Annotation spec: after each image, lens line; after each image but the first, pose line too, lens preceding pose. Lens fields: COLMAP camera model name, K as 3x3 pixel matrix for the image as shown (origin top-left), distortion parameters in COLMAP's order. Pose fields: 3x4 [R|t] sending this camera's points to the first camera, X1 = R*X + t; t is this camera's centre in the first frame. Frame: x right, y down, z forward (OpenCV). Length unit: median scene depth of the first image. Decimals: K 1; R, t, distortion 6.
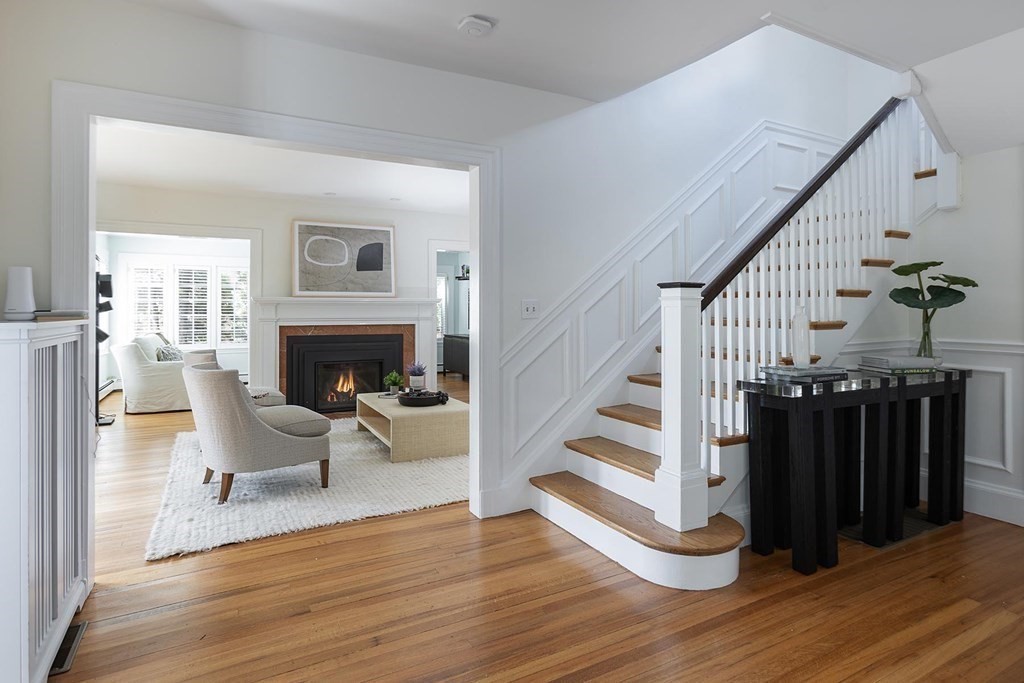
lens RADIAL K [[566.1, 0, 511.2], [0, 566.1, 311.7], [0, 0, 1]] dist [-0.001427, -0.000127]
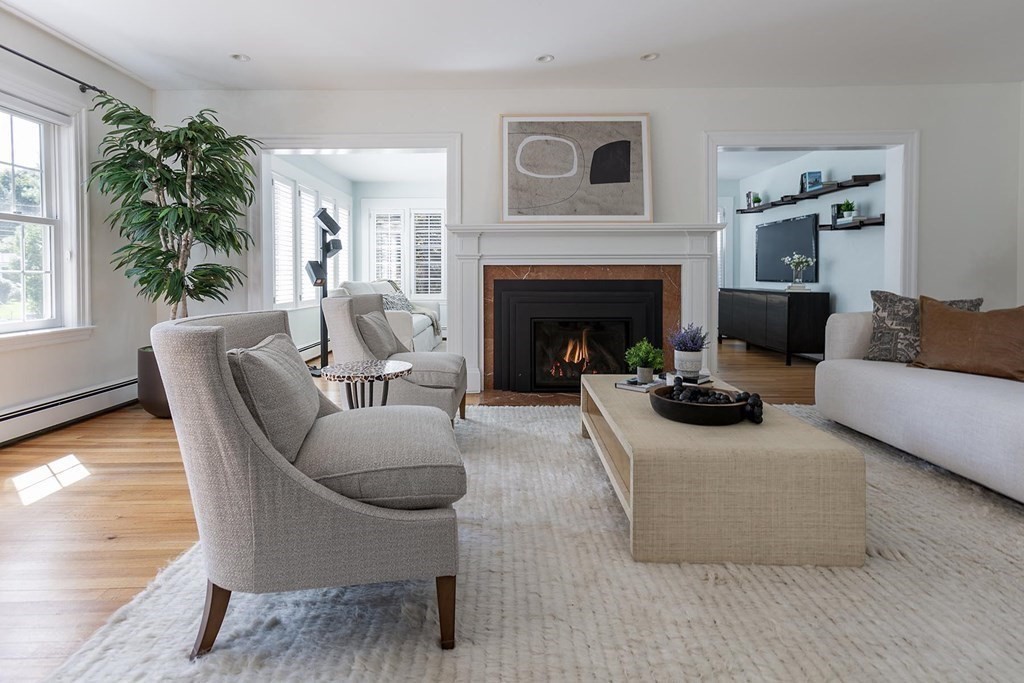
lens RADIAL K [[511.8, 0, 494.7], [0, 511.8, 278.1], [0, 0, 1]] dist [0.000555, 0.000073]
pose [[0.874233, 0.001048, -0.485506, -0.080945], [0.002446, 0.999975, 0.006563, 0.036088], [0.485501, -0.006926, 0.874209, 0.429923]]
